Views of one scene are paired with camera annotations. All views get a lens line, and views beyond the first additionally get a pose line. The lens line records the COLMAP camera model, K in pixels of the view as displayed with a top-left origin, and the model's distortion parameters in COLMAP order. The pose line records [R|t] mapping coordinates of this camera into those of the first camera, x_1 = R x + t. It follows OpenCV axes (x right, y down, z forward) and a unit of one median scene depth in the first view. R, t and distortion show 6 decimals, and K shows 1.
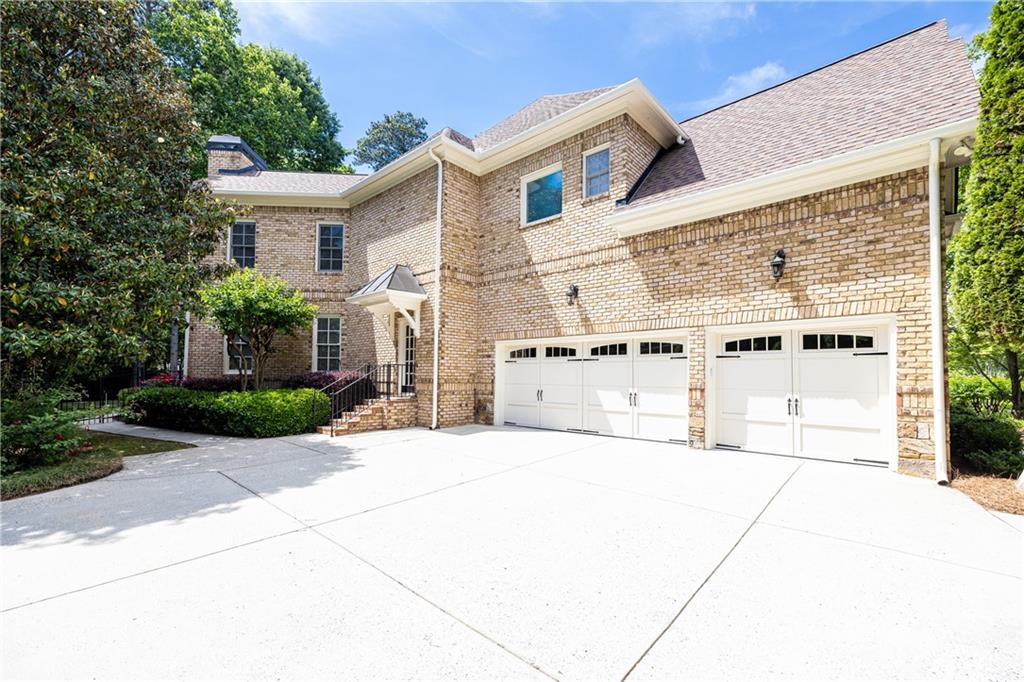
lens RADIAL K [[432.2, 0, 512.0], [0, 432.2, 366.0], [0, 0, 1]] dist [0.001188, 0.000009]
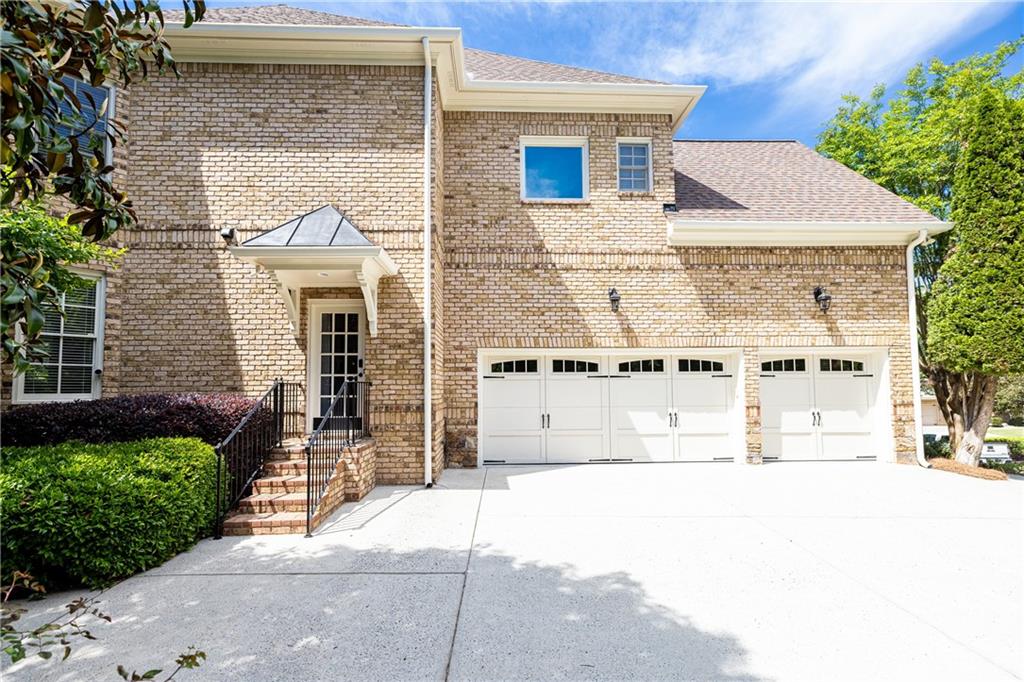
lens RADIAL K [[461.4, 0, 511.9], [0, 461.4, 367.0], [0, 0, 1]] dist [-0.004045, -0.000221]
pose [[0.721129, 0.020793, 0.692489, -0.636928], [-0.004627, 0.999672, -0.025199, -0.009861], [-0.692785, 0.014967, 0.720988, 0.502414]]
